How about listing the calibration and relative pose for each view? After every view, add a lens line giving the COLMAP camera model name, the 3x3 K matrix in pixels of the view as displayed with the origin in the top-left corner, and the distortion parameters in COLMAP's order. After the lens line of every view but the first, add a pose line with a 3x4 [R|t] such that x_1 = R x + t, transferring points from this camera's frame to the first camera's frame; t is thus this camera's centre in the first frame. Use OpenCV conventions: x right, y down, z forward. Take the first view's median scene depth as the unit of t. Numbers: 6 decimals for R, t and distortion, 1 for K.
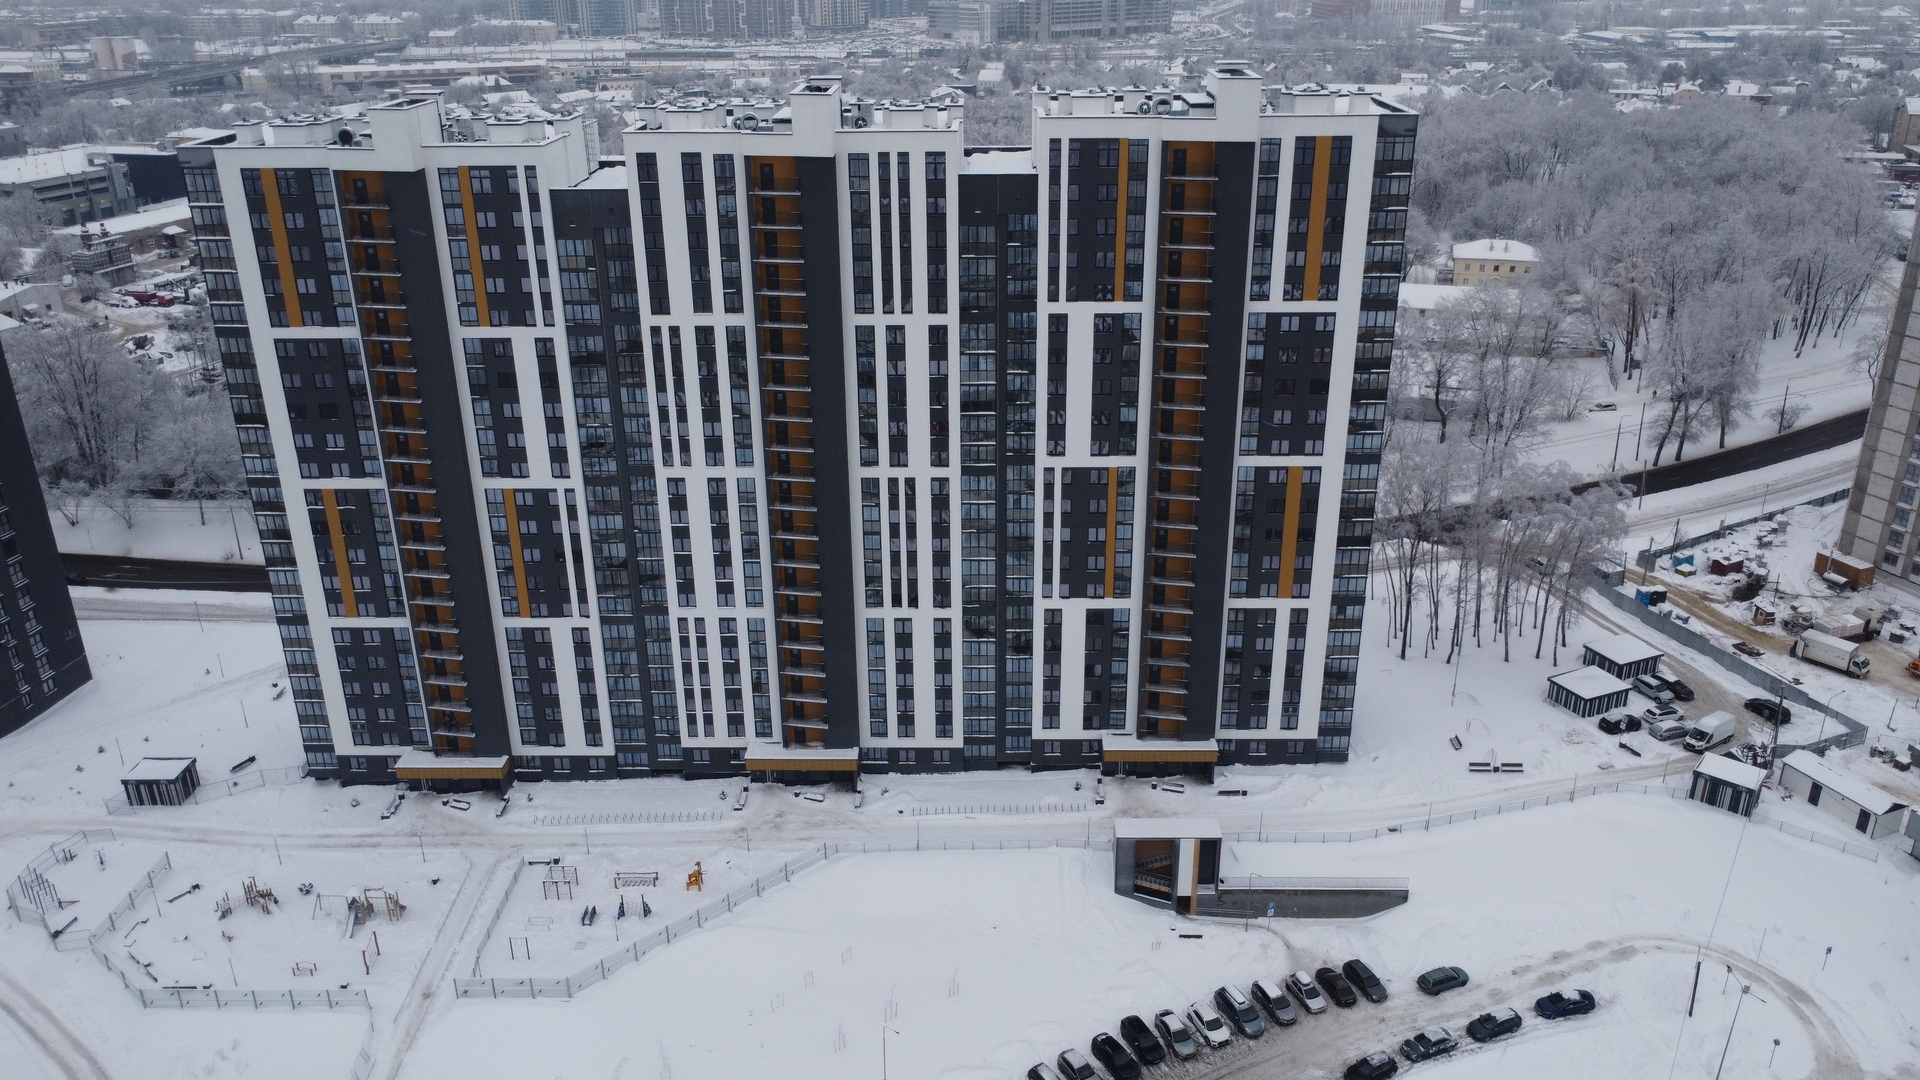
lens RADIAL K [[1438.8, 0, 962.7], [0, 1438.8, 534.5], [0, 0, 1]] dist [0.001966, -0.007888]
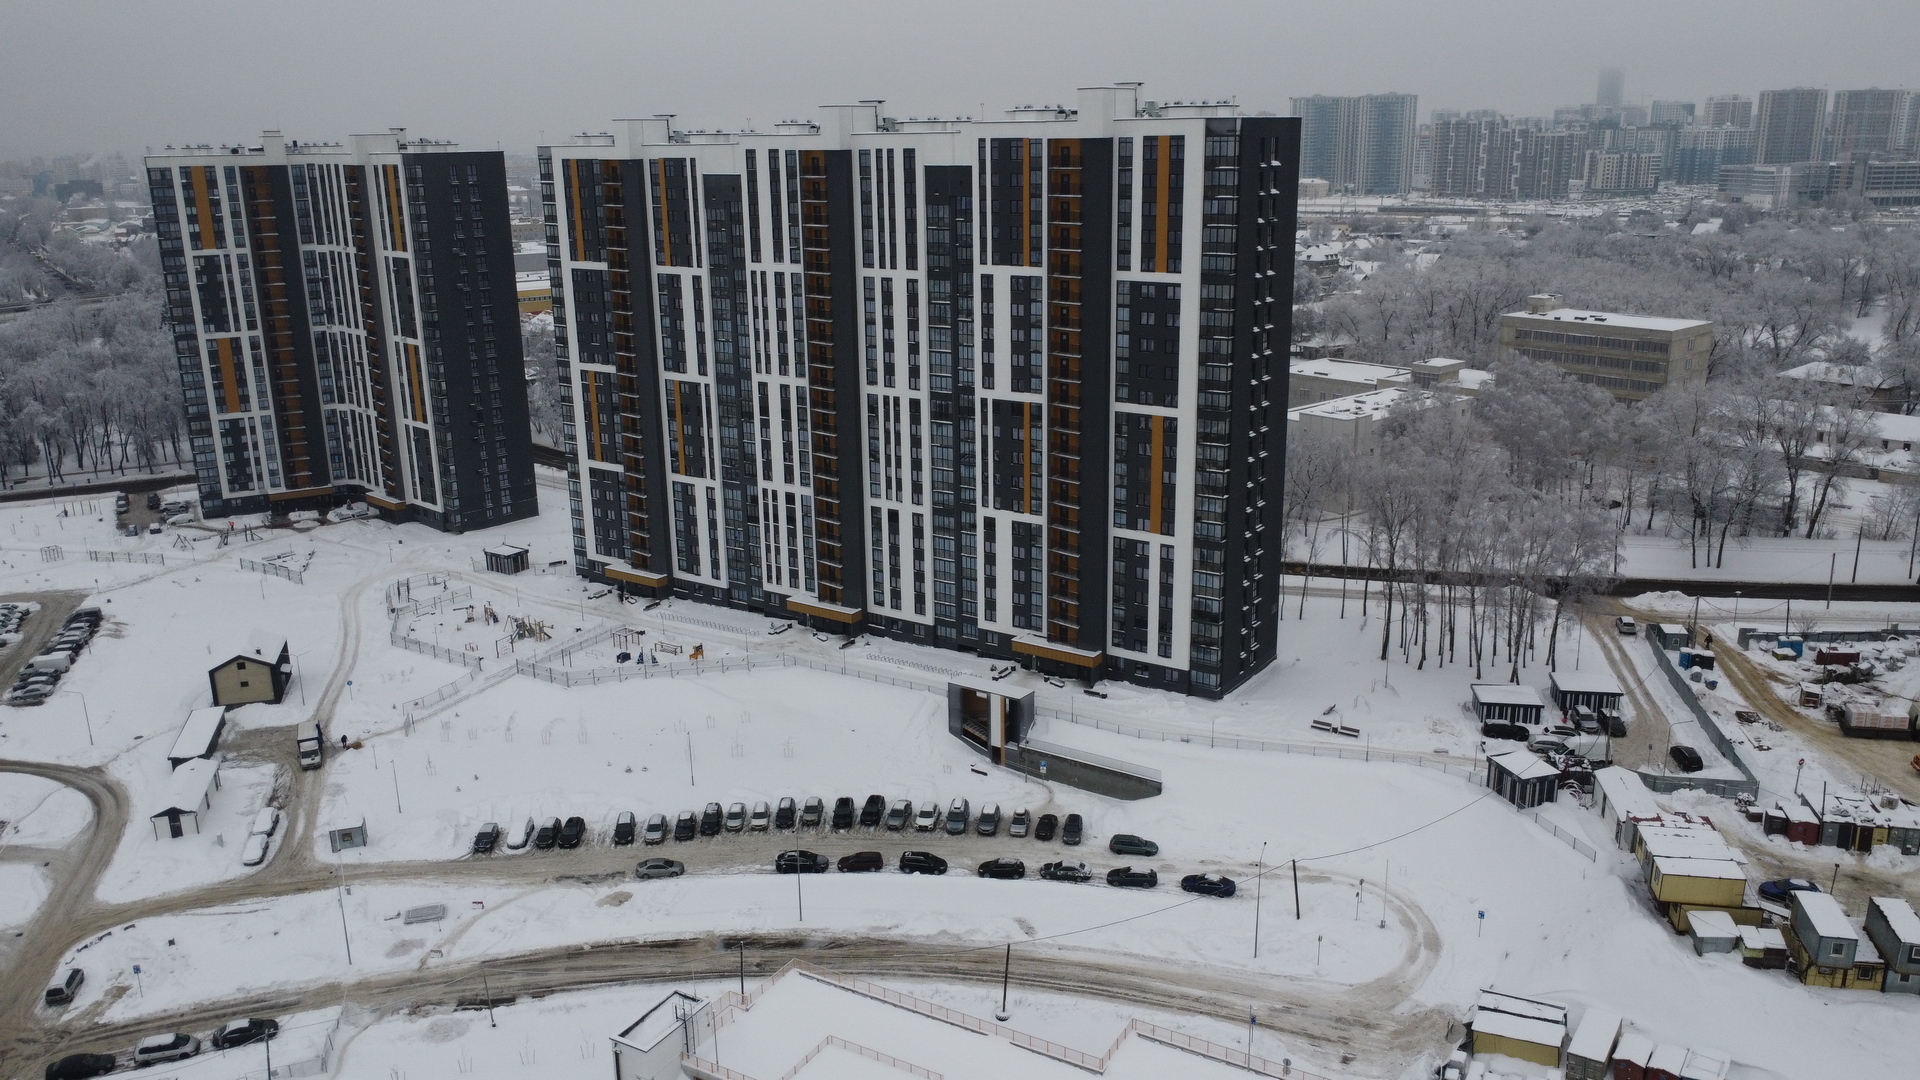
lens RADIAL K [[1438.8, 0, 960.5], [0, 1438.8, 539.2], [0, 0, 1]] dist [0.001966, -0.007888]
pose [[0.838303, 0.144652, -0.525665, 0.710718], [-0.202047, 0.977935, -0.053107, 0.143661], [0.506384, 0.150728, 0.849033, -0.073073]]
